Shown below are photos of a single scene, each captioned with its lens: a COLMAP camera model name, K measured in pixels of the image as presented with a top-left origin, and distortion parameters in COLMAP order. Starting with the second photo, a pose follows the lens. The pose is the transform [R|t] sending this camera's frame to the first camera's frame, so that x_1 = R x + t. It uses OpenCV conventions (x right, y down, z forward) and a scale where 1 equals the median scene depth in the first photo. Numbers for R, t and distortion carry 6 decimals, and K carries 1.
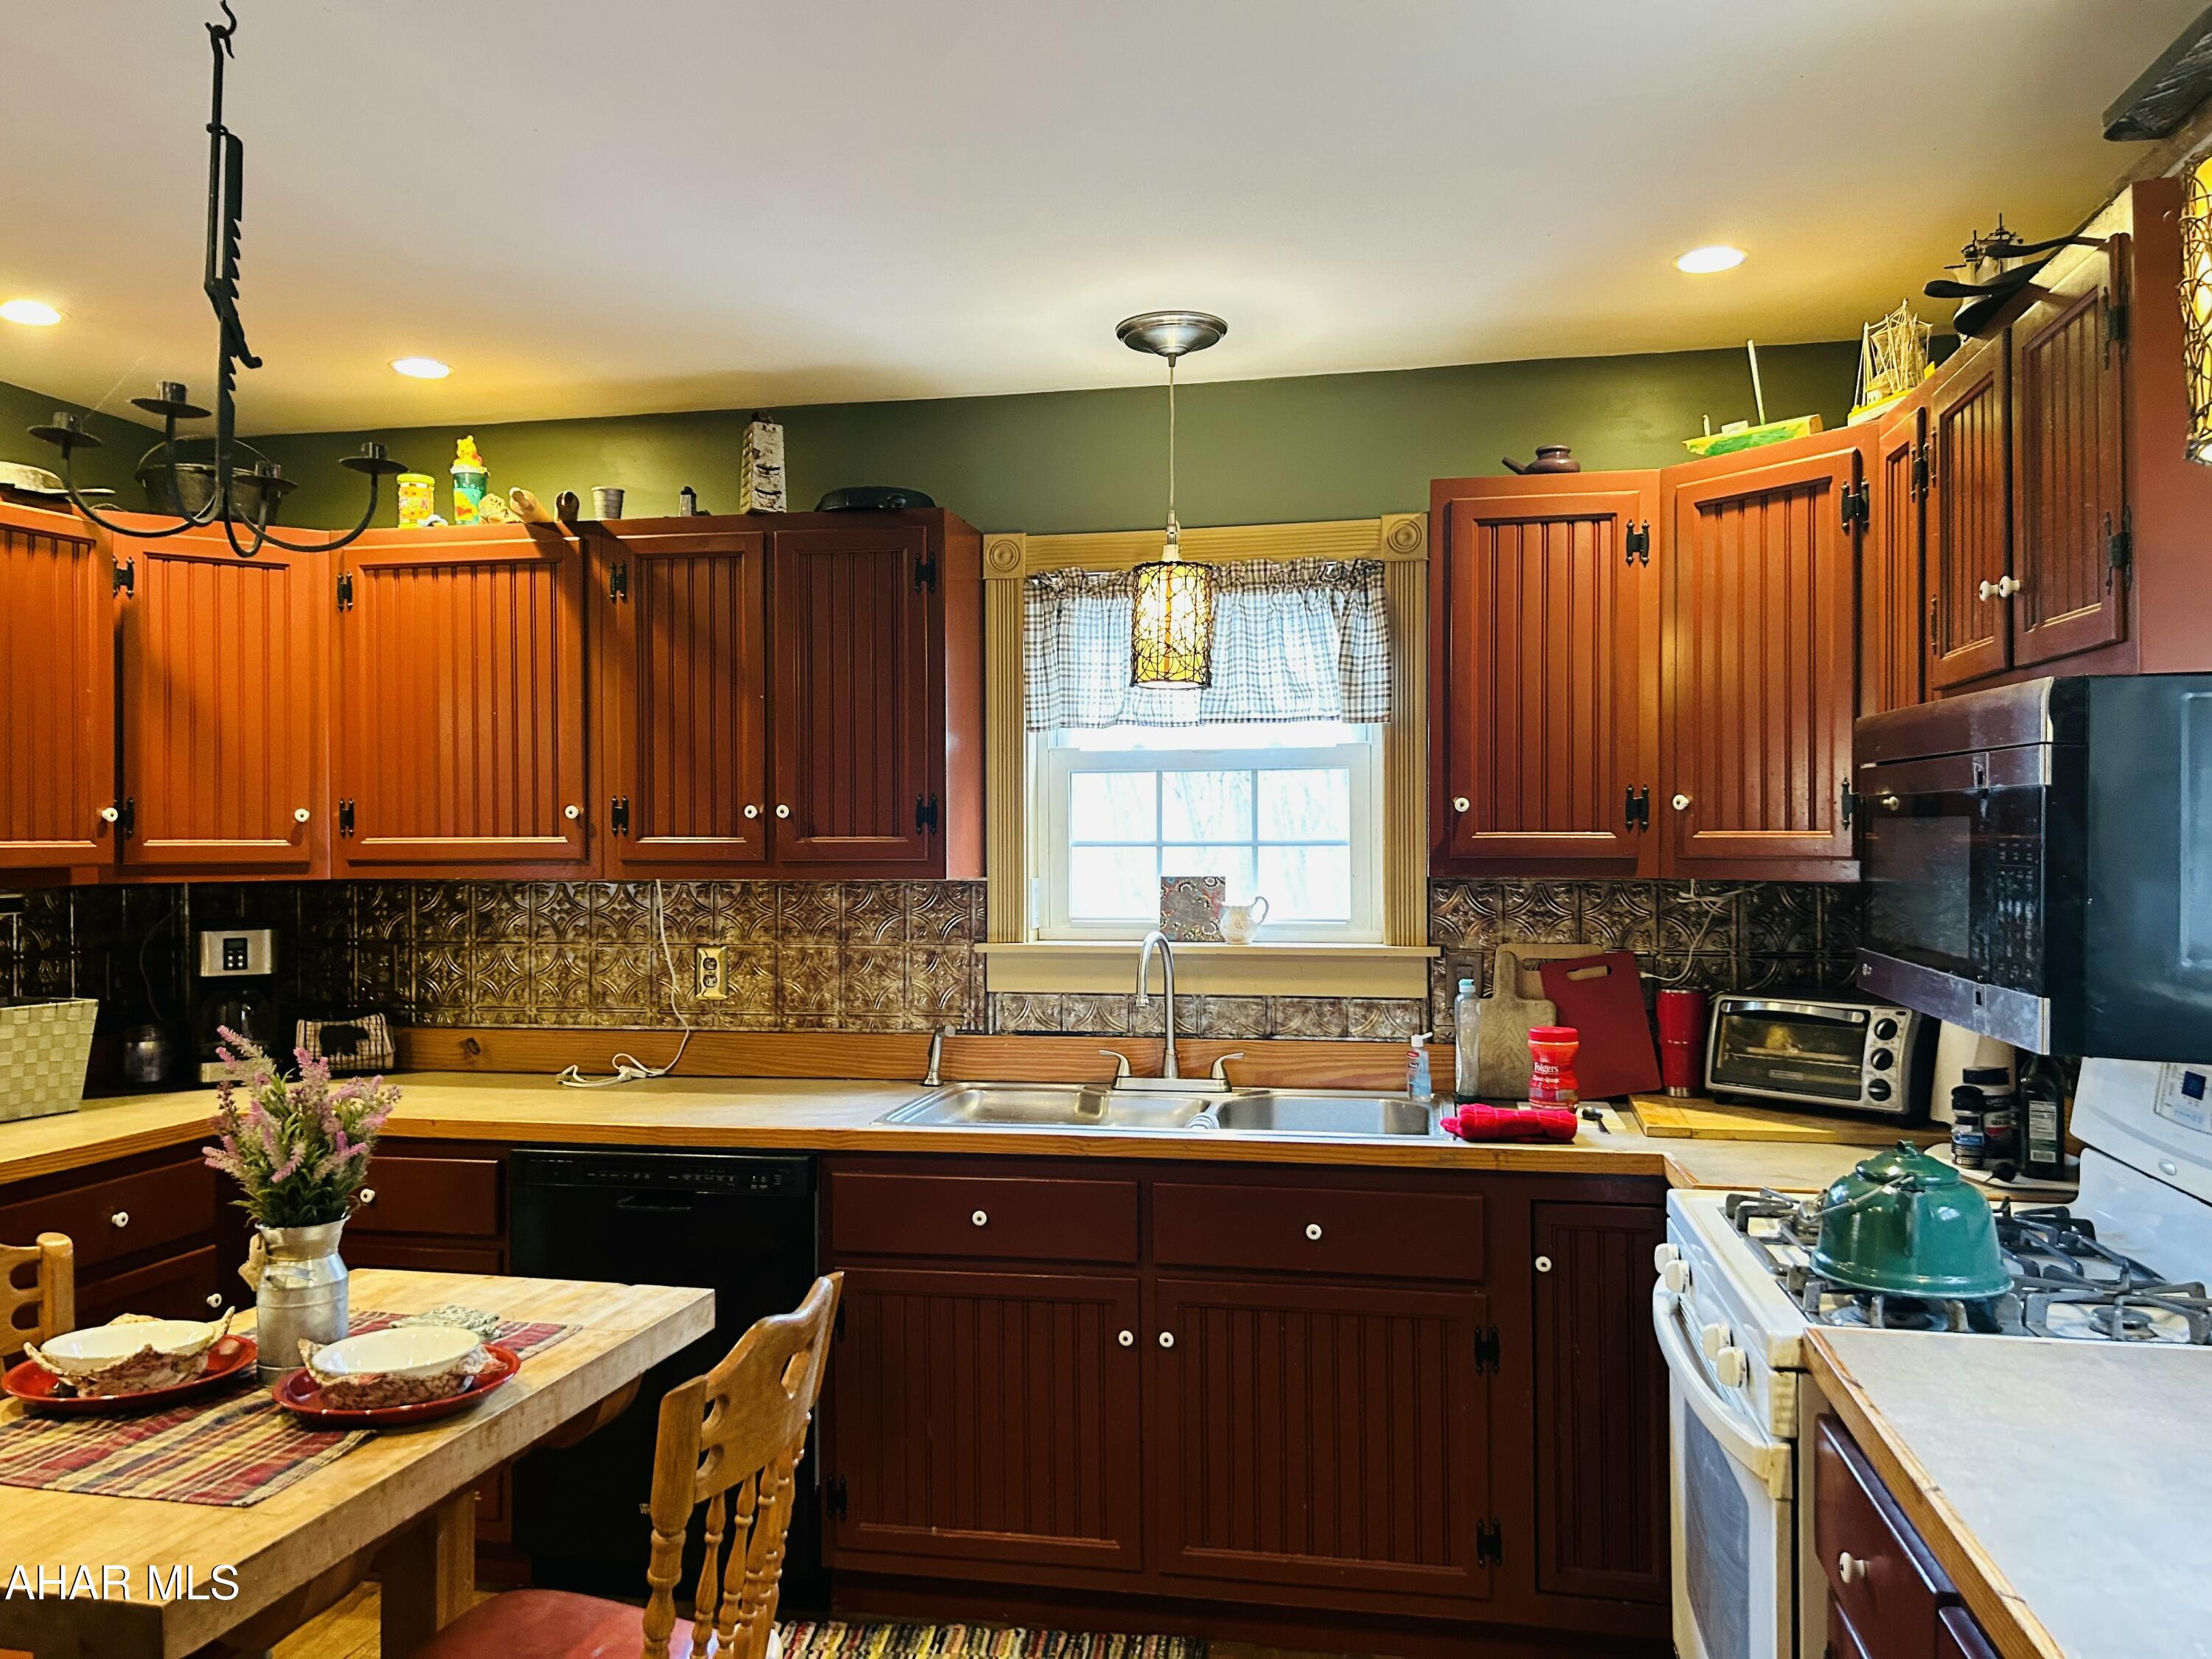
lens RADIAL K [[1669.4, 0, 1092.3], [0, 1669.4, 843.2], [0, 0, 1]] dist [0.073641, -0.079423]
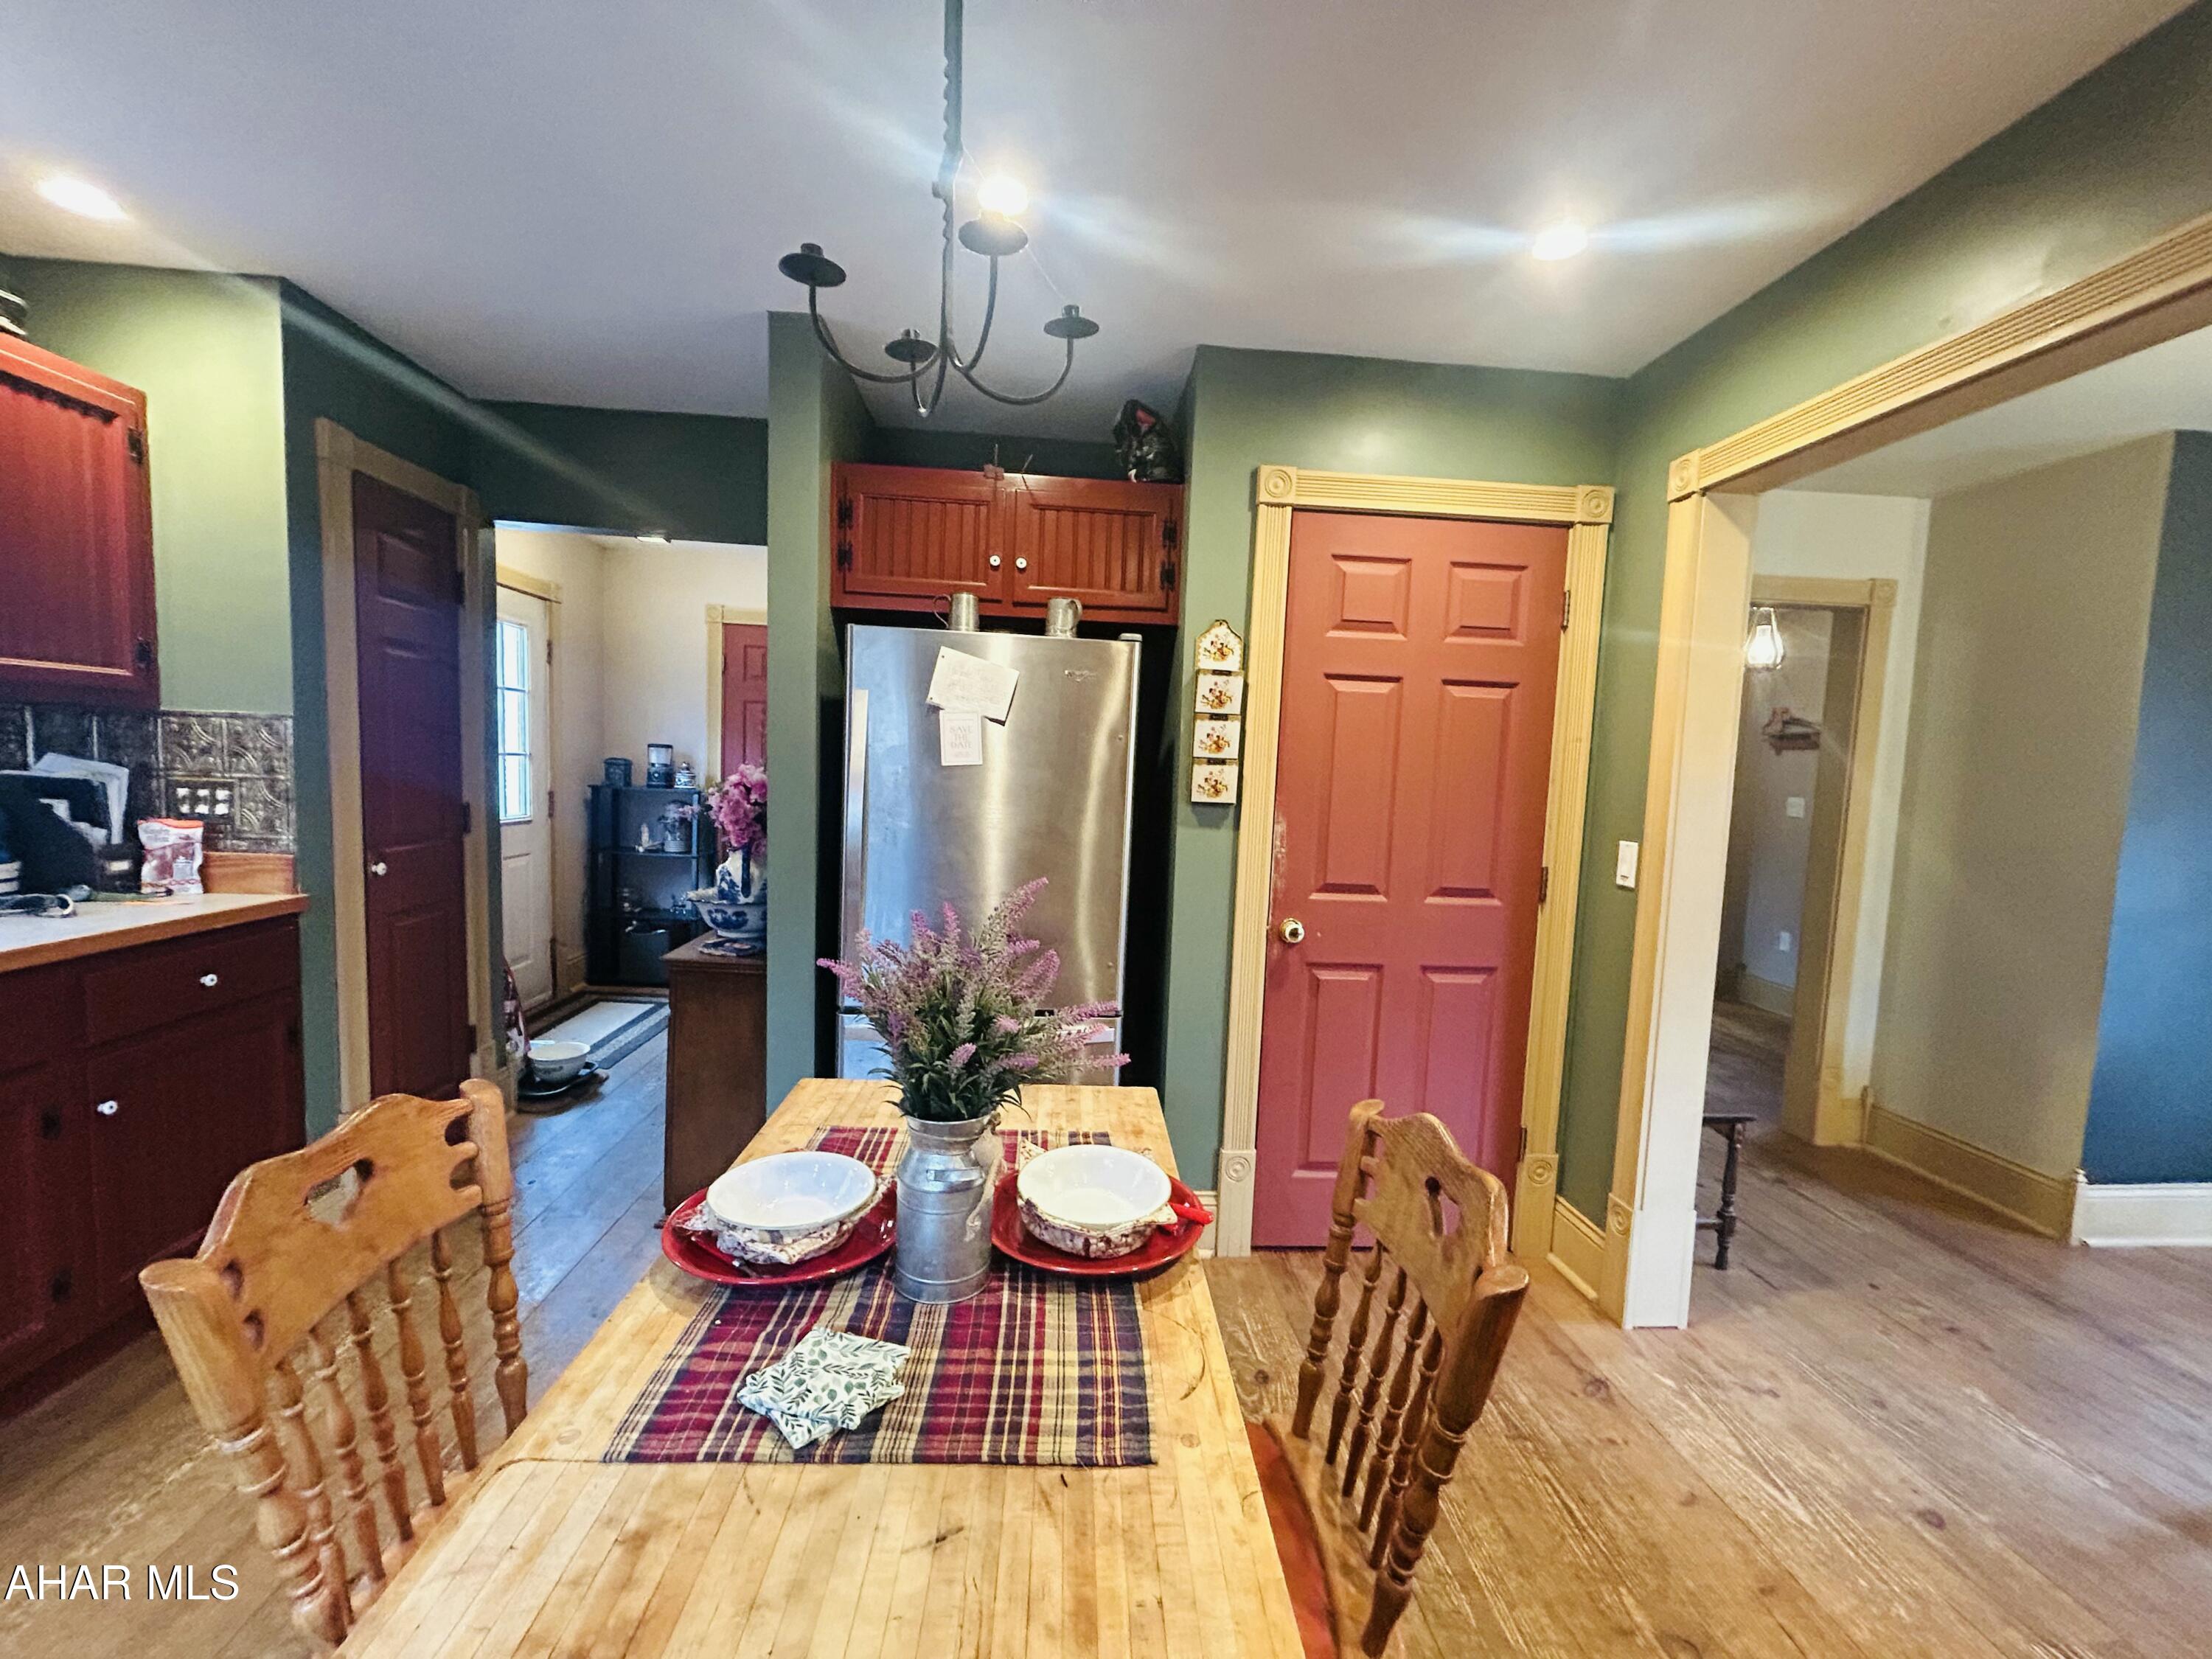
lens RADIAL K [[901.3, 0, 1101.8], [0, 901.3, 831.3], [0, 0, 1]] dist [-0.000988, 0.000816]
pose [[-0.963141, -0.015557, -0.268547, -0.265815], [-0.038670, 0.995964, 0.080995, 0.031728], [0.266204, 0.088394, -0.959855, 0.937174]]
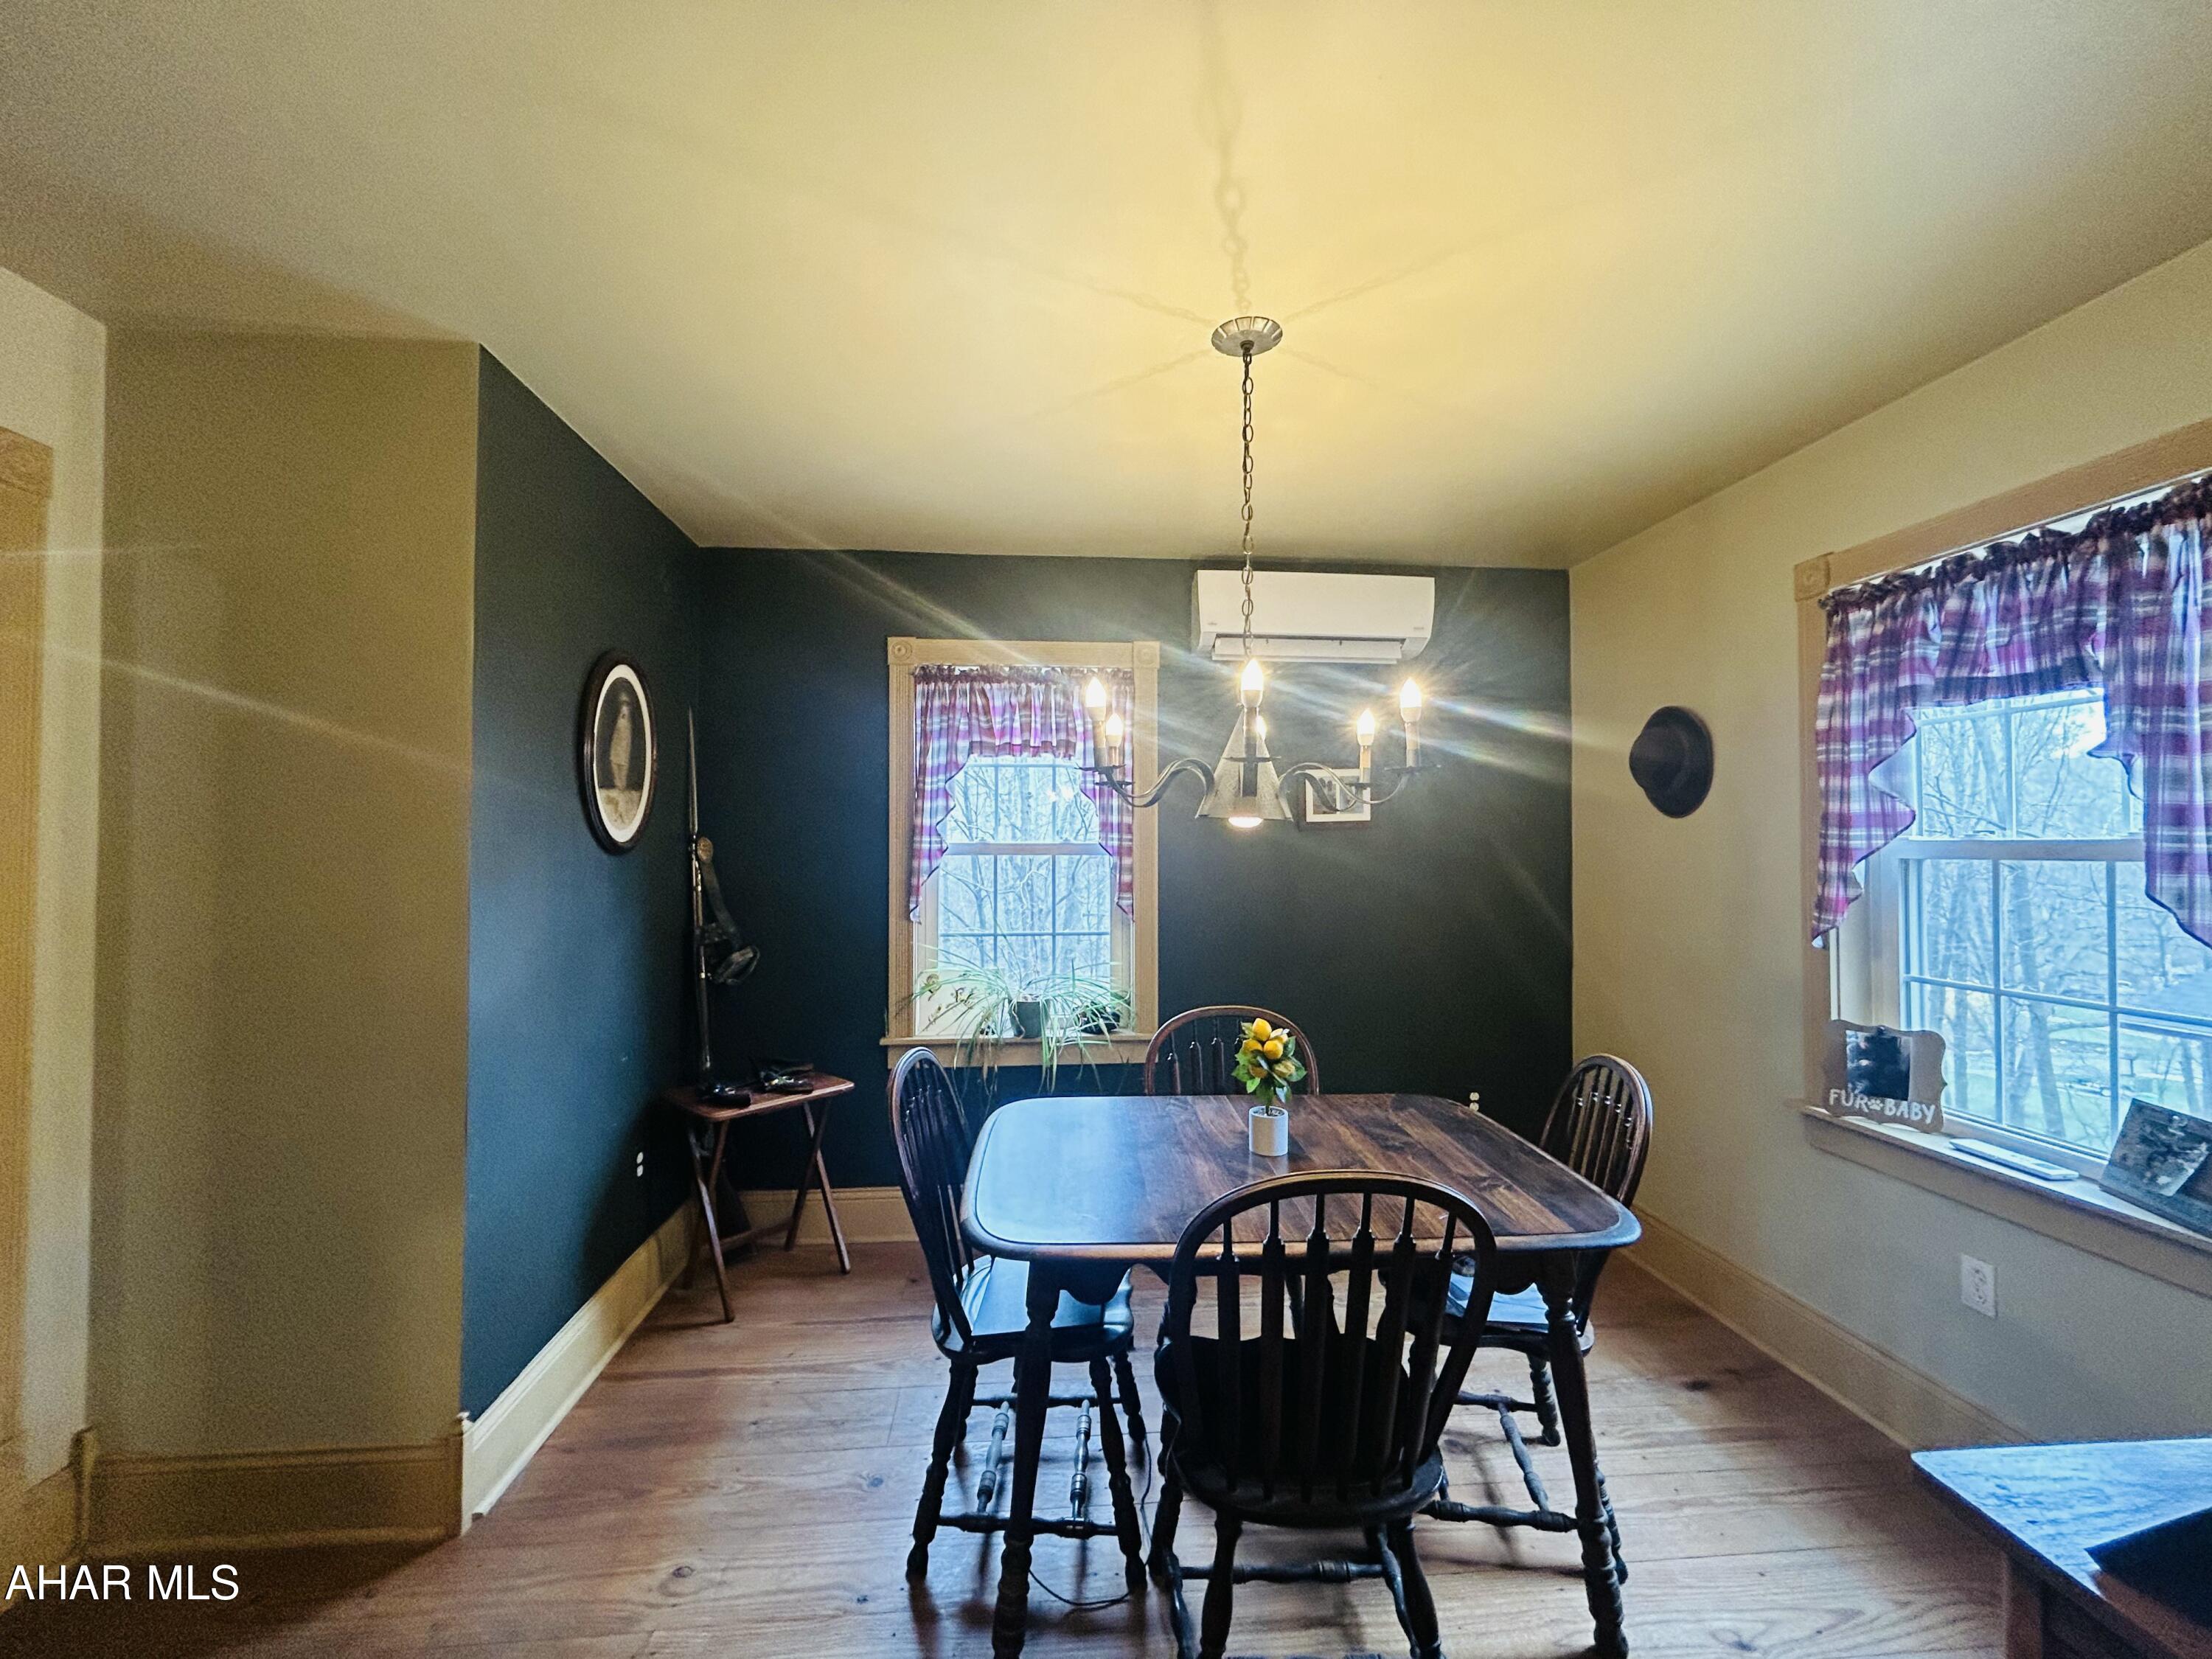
lens RADIAL K [[901.3, 0, 1106.5], [0, 901.3, 831.9], [0, 0, 1]] dist [-0.000988, 0.000816]
pose [[0.276512, -0.013996, -0.960909, -0.725467], [-0.006832, 0.999840, -0.016529, 0.026474], [0.960986, 0.011136, 0.276372, 0.624198]]
